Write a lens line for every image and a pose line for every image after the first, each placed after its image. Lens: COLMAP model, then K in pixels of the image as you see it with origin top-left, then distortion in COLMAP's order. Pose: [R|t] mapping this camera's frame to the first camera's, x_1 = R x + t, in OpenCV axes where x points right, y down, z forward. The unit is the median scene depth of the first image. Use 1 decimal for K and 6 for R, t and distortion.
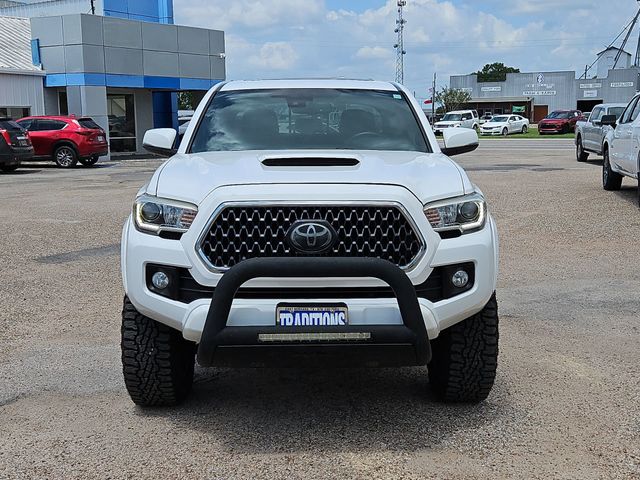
lens RADIAL K [[810.8, 0, 320.0], [0, 810.8, 240.0], [0, 0, 1]] dist [0.082792, -0.051517]
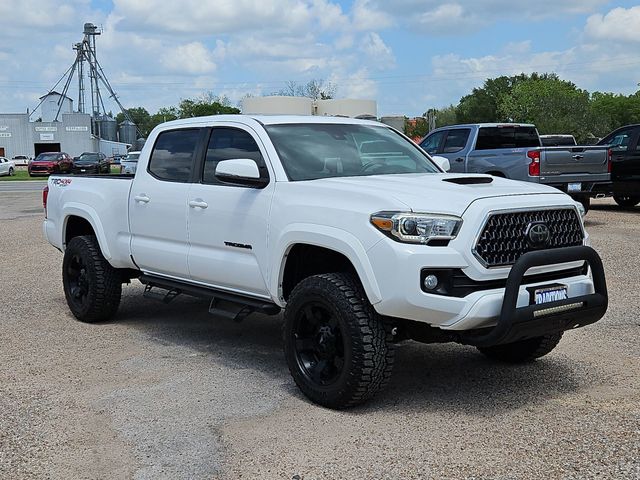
lens RADIAL K [[810.8, 0, 320.0], [0, 810.8, 240.0], [0, 0, 1]] dist [0.082792, -0.051517]
pose [[0.802485, -0.067463, 0.592846, -1.062523], [0.097812, 0.995020, -0.019170, -0.004467], [-0.588601, 0.073371, 0.805088, 0.150122]]
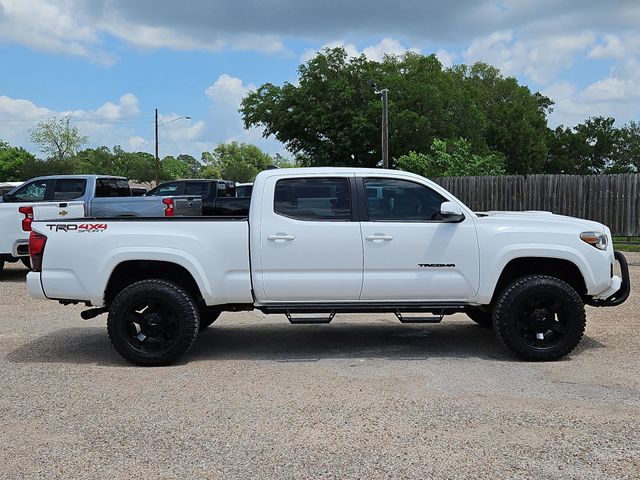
lens RADIAL K [[677.9, 0, 320.0], [0, 677.9, 240.0], [0, 0, 1]] dist [0.096485, -0.006301]
pose [[0.027776, -0.059386, 0.997849, -2.036666], [0.158139, 0.985924, 0.054274, -0.248341], [-0.987026, 0.156291, 0.036777, 1.713010]]
